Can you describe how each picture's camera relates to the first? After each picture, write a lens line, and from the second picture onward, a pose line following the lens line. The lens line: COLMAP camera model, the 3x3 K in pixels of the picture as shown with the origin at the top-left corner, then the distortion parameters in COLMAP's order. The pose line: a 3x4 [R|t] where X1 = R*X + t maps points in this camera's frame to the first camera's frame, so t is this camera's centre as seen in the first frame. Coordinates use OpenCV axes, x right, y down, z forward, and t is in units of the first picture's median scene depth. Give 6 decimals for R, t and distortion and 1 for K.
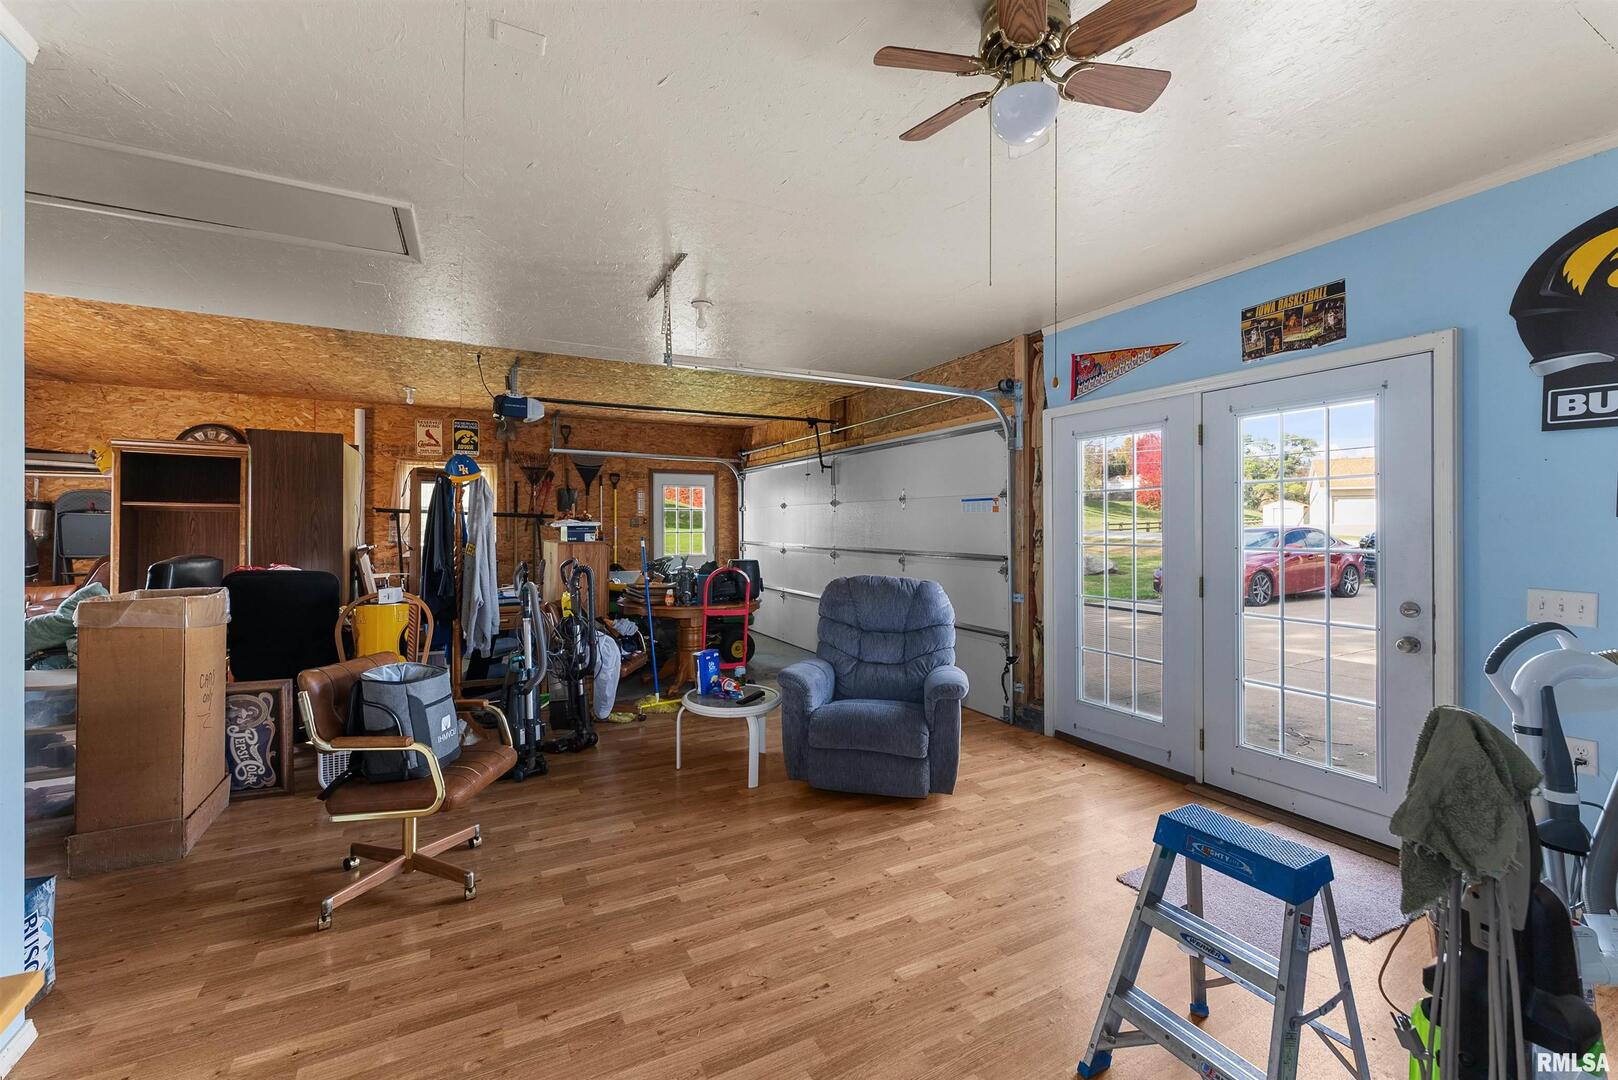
lens RADIAL K [[662.9, 0, 802.2], [0, 662.9, 526.3], [0, 0, 1]] dist [-0.000895, 0.000258]
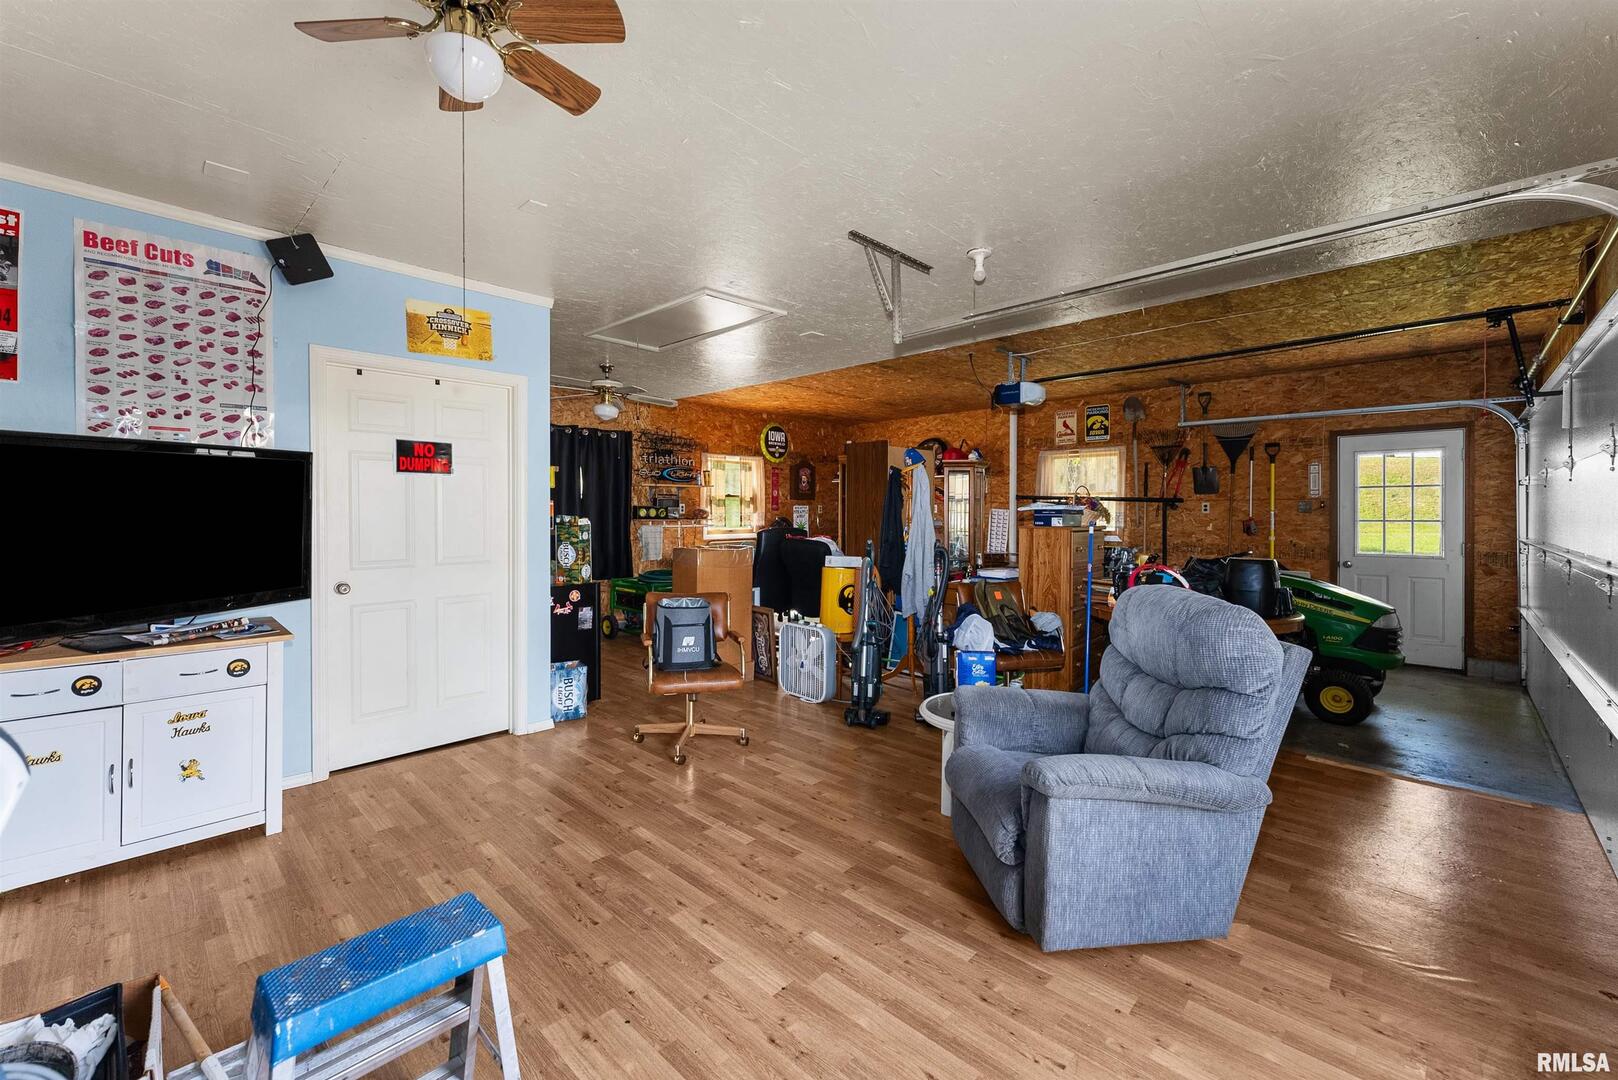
lens RADIAL K [[662.9, 0, 802.2], [0, 662.9, 526.3], [0, 0, 1]] dist [-0.000895, 0.000258]
pose [[0.311033, 0.020059, -0.950187, 0.684023], [-0.002366, 0.999790, 0.020331, 0.007152], [0.950396, -0.004075, 0.311016, 0.575265]]
